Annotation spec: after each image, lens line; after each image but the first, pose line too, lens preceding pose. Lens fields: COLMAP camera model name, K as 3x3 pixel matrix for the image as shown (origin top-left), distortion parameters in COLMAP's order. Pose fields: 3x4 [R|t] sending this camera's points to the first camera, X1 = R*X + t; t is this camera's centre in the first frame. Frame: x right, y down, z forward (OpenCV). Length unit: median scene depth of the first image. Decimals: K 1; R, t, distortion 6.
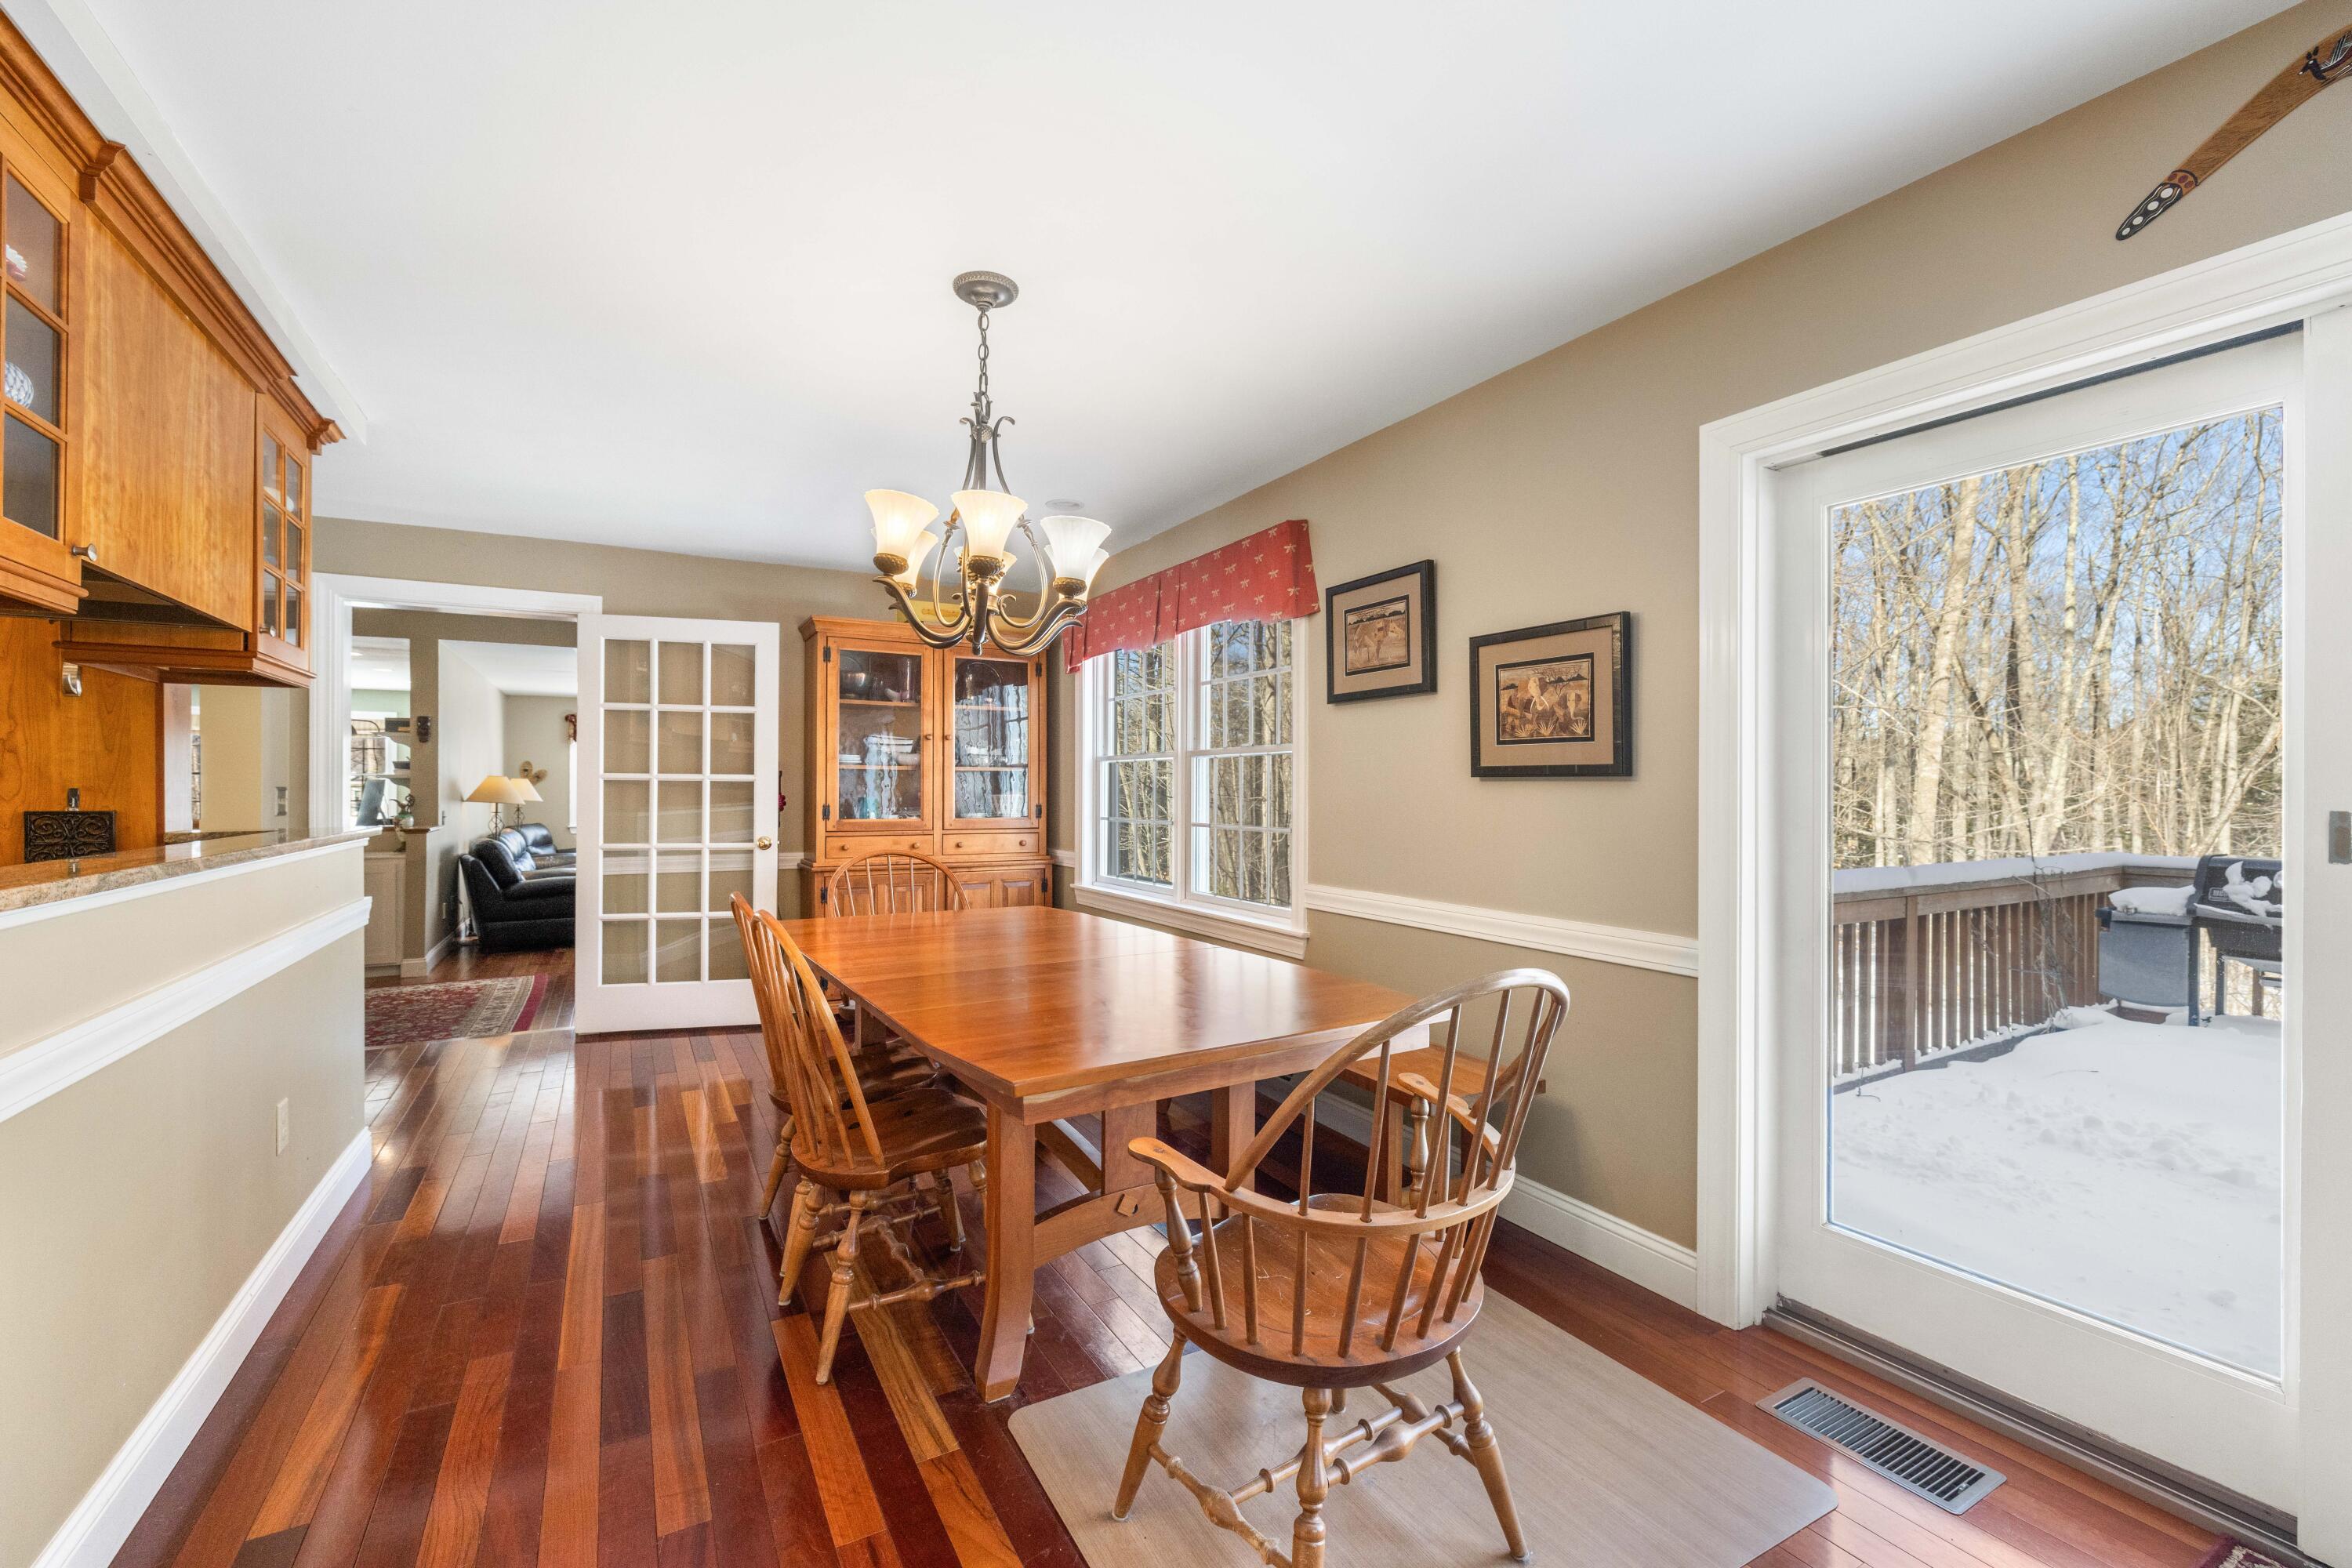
lens RADIAL K [[982.1, 0, 1163.7], [0, 982.1, 788.5], [0, 0, 1]] dist [-0.000134, -0.000946]
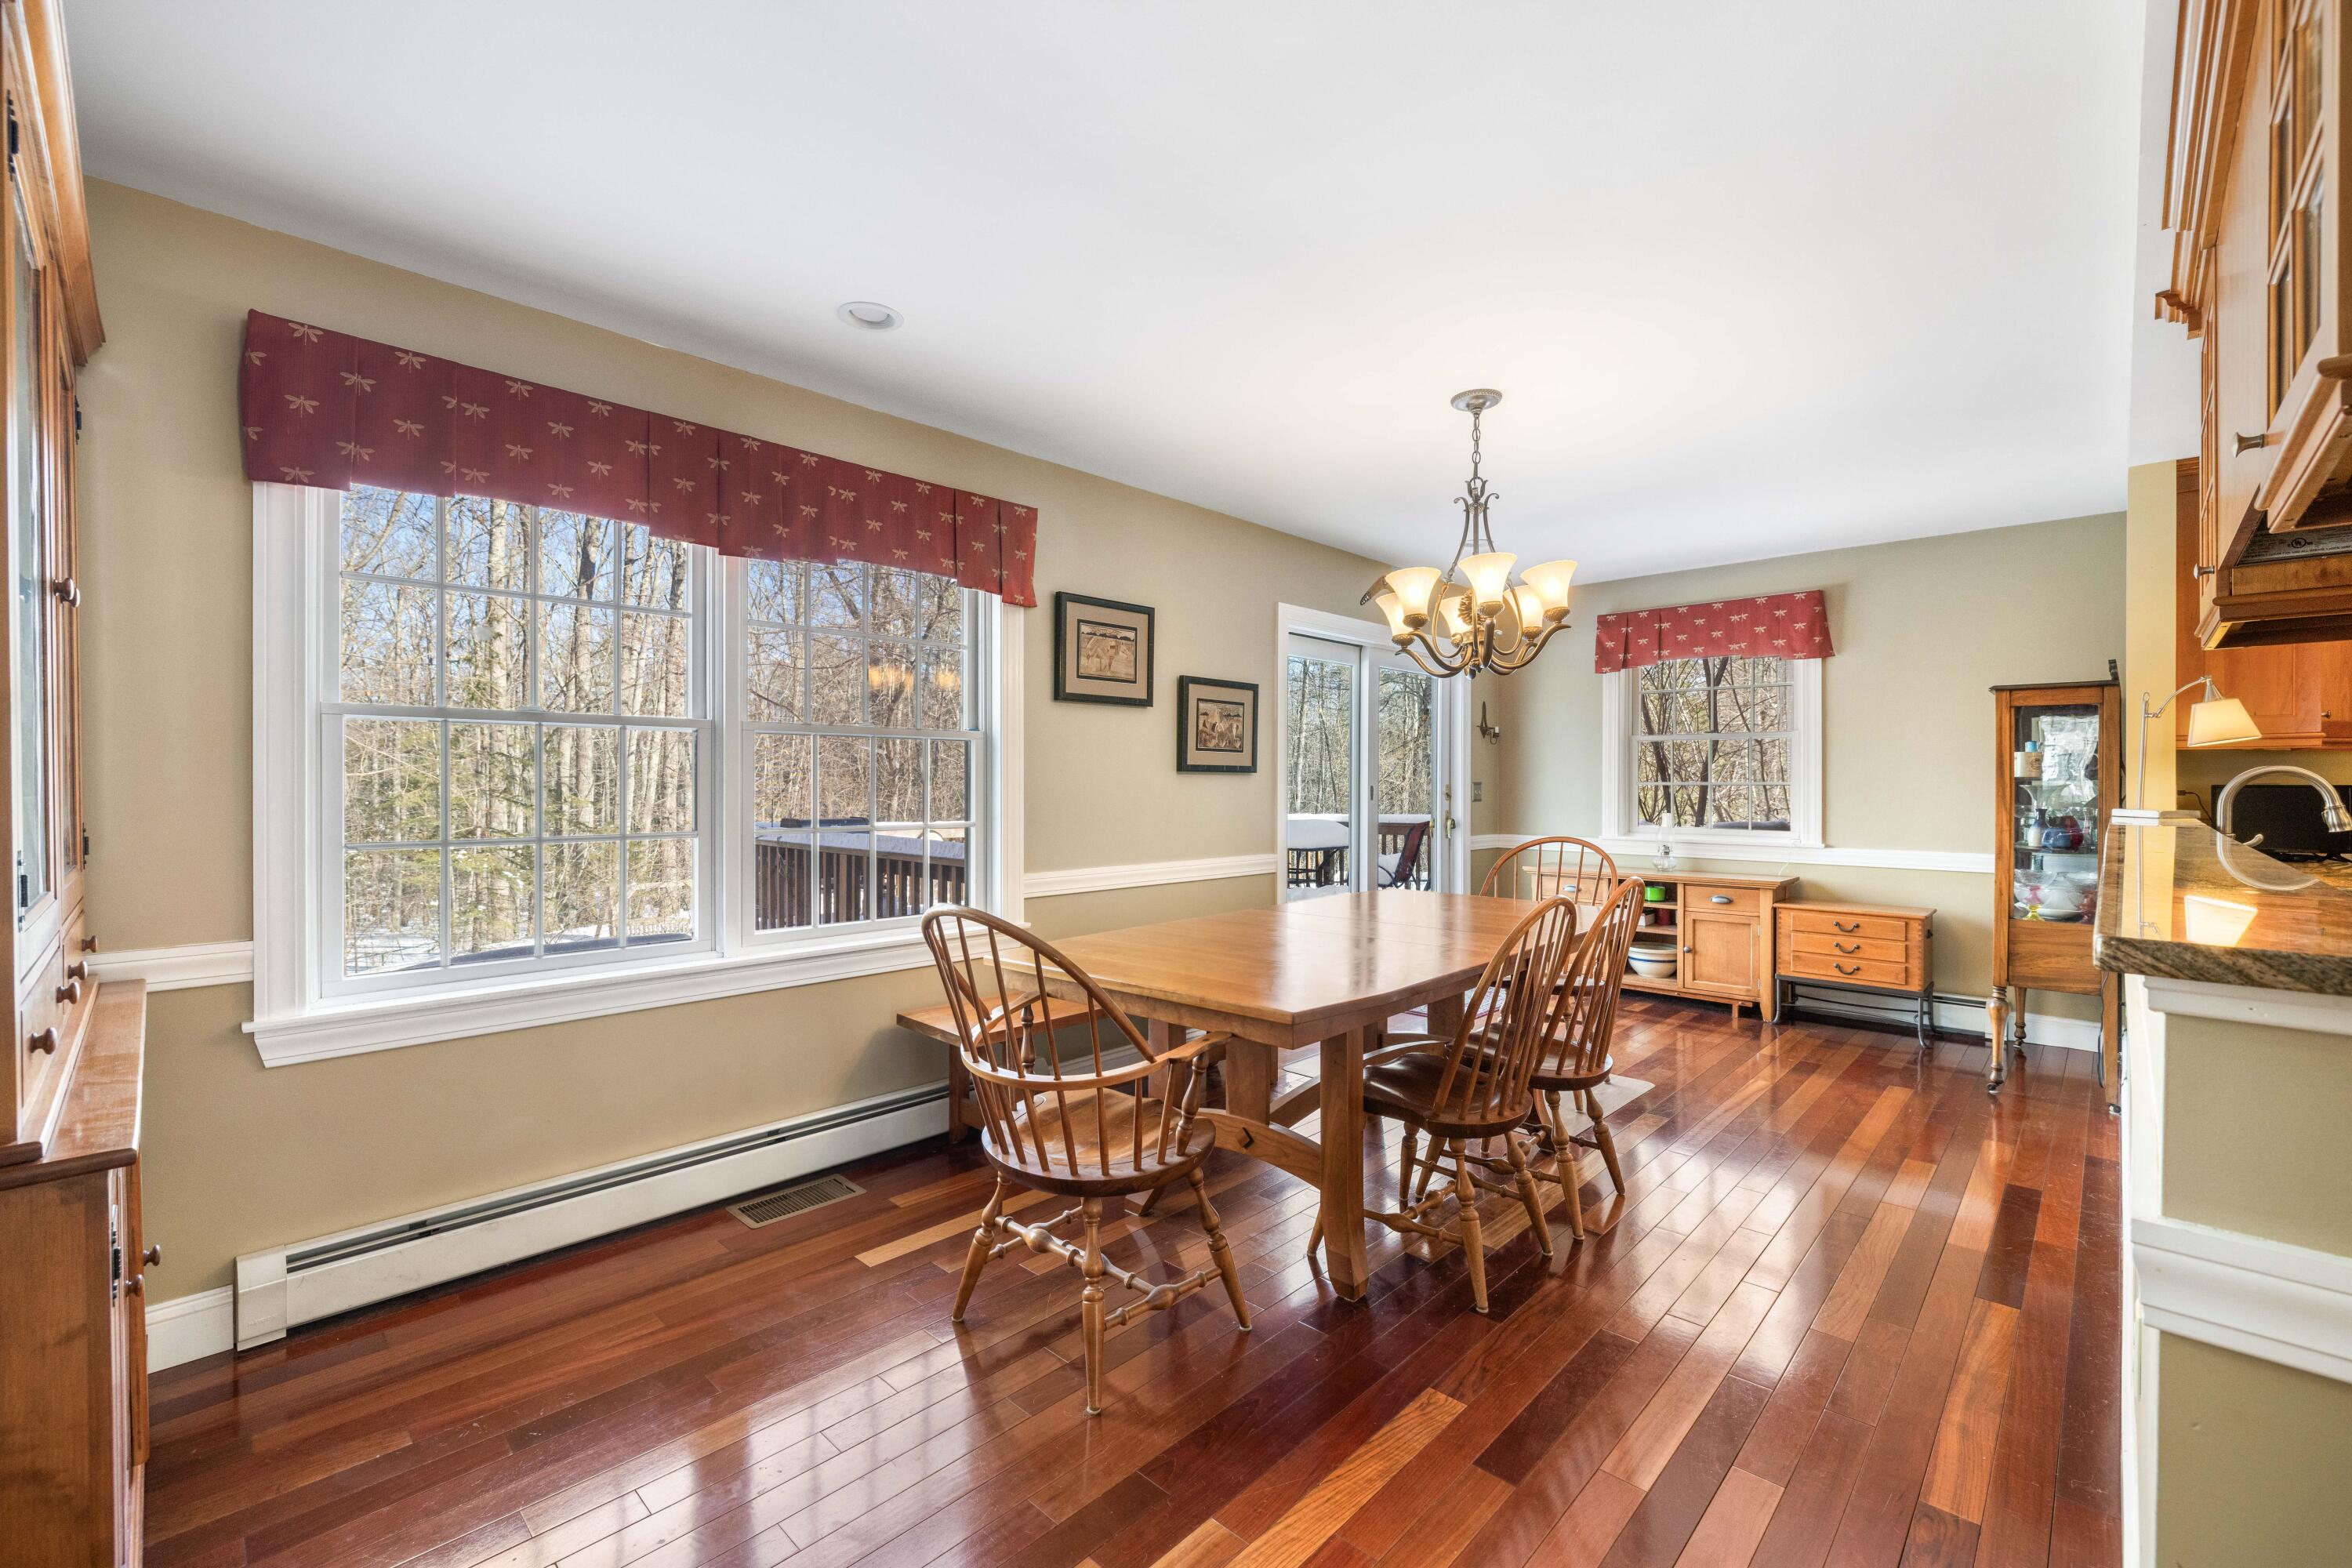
lens RADIAL K [[982.1, 0, 1169.4], [0, 982.1, 773.0], [0, 0, 1]] dist [-0.000134, -0.000946]
pose [[-0.287975, 0.002121, 0.957635, -0.969905], [-0.004159, 0.999985, -0.003466, -0.004369], [-0.957629, -0.004981, -0.287962, 1.304860]]
